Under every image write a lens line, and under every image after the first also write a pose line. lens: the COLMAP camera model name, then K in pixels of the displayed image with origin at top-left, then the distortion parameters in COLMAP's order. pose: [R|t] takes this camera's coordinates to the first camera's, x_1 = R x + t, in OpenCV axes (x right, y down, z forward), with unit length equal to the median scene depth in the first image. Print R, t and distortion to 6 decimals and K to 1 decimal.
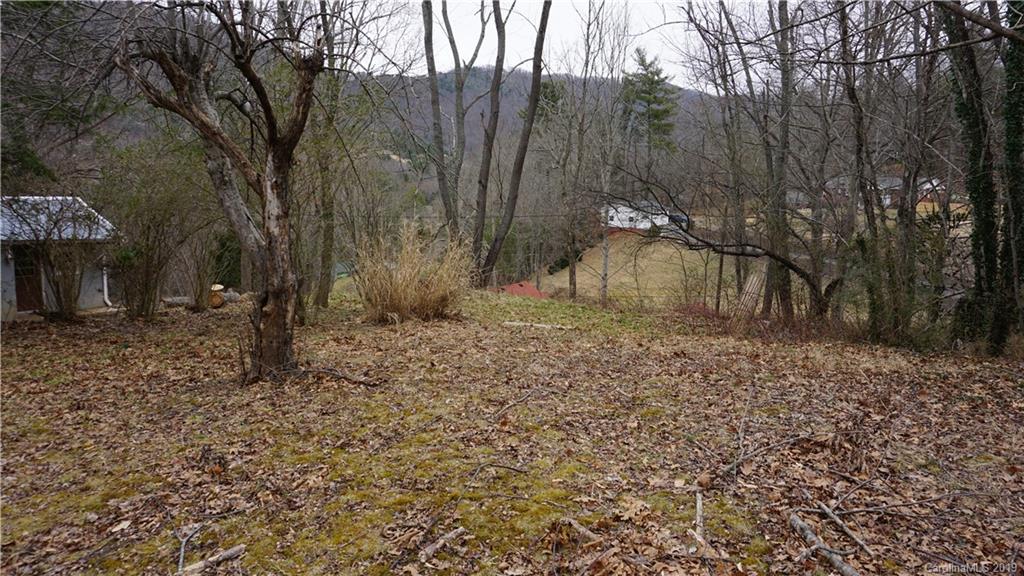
lens RADIAL K [[677.4, 0, 512.0], [0, 677.4, 288.0], [0, 0, 1]] dist [-0.070759, 0.049746]
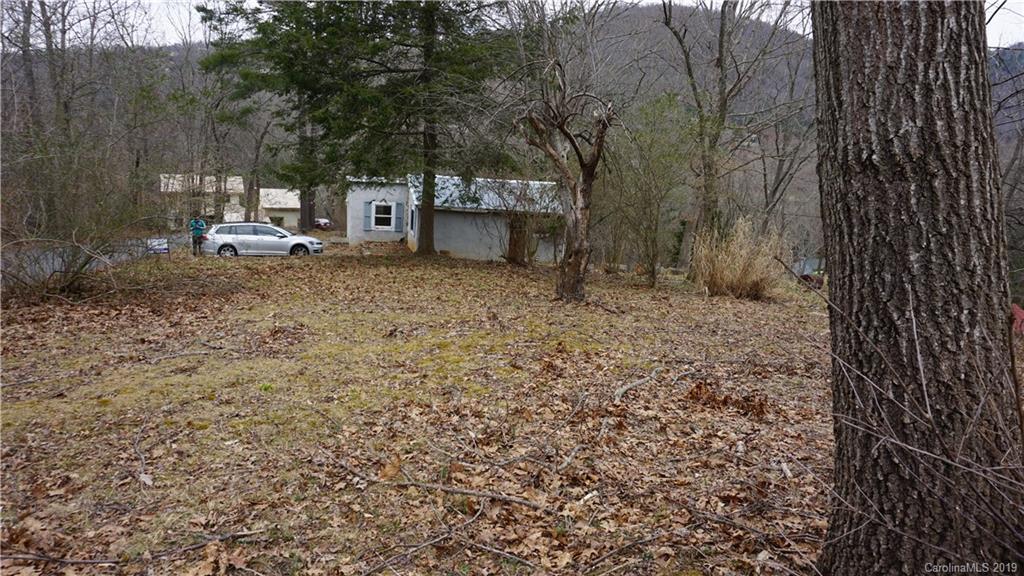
lens RADIAL K [[677.4, 0, 512.0], [0, 677.4, 288.0], [0, 0, 1]] dist [-0.070759, 0.049746]
pose [[0.756916, 0.143253, -0.637618, 0.646144], [-0.133356, 0.989007, 0.063893, 0.009653], [0.639762, 0.036669, 0.767698, -0.442816]]
